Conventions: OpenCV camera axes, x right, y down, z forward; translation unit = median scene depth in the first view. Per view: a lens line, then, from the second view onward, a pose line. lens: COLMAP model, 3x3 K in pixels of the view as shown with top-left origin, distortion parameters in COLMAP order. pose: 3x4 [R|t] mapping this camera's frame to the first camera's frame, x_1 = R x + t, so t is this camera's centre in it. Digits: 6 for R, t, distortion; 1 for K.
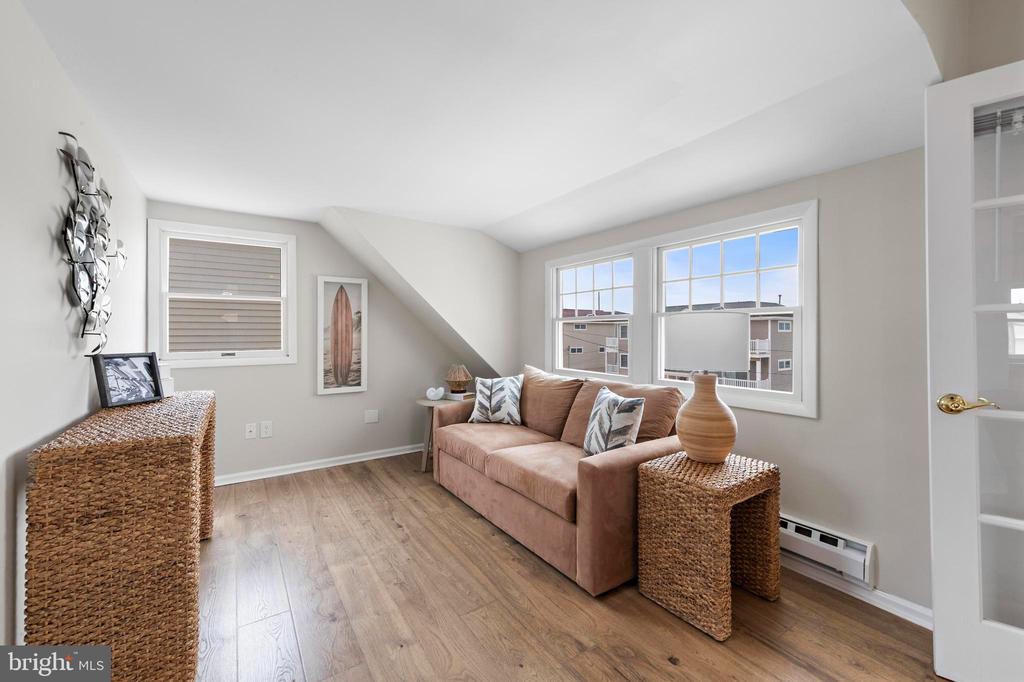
lens RADIAL K [[414.7, 0, 515.3], [0, 414.7, 335.1], [0, 0, 1]] dist [0.004487, 0.000163]
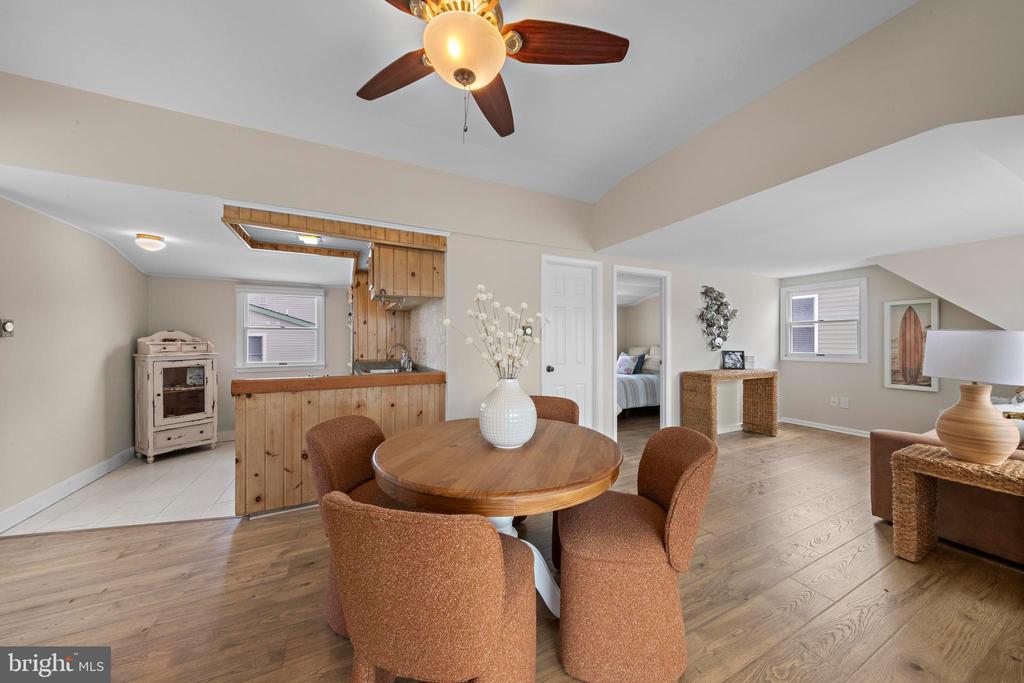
lens RADIAL K [[335.9, 0, 513.2], [0, 335.9, 341.2], [0, 0, 1]] dist [0.006282, -0.001406]
pose [[-0.137061, 0.001328, -0.990562, 0.928830], [-0.000996, 0.999998, 0.001478, -0.013236], [0.990562, 0.001189, -0.137059, -0.095123]]
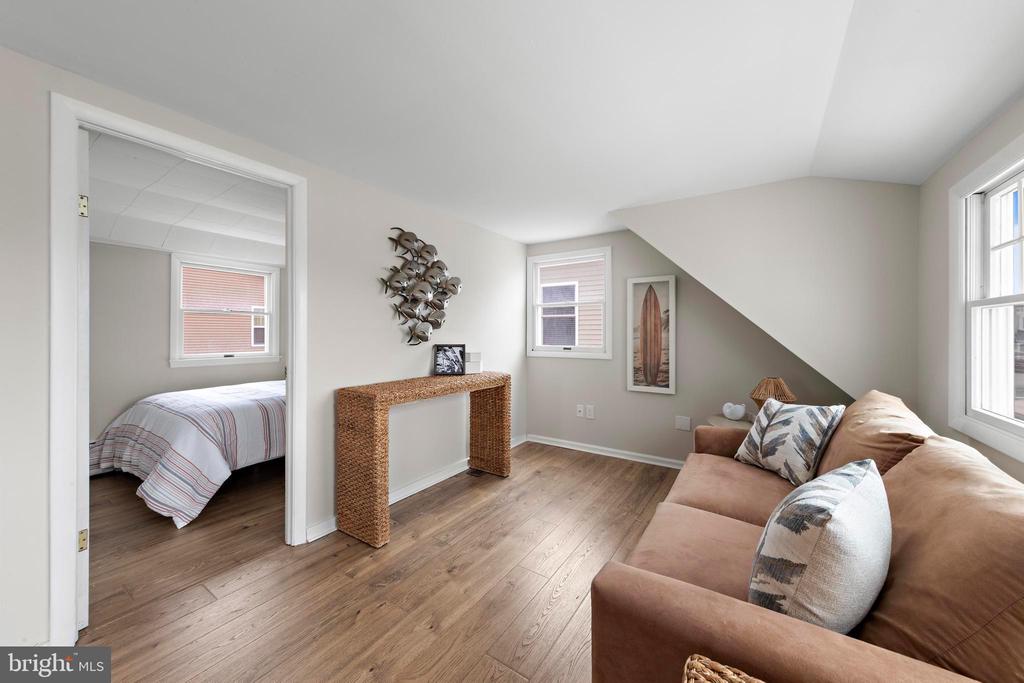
lens RADIAL K [[373.7, 0, 512.6], [0, 373.7, 329.8], [0, 0, 1]] dist [0.002109, -0.000083]
pose [[0.377760, -0.003080, -0.925899, 0.342780], [-0.006465, 0.999961, -0.005965, -0.004197], [0.925881, 0.008239, 0.377725, 0.407956]]
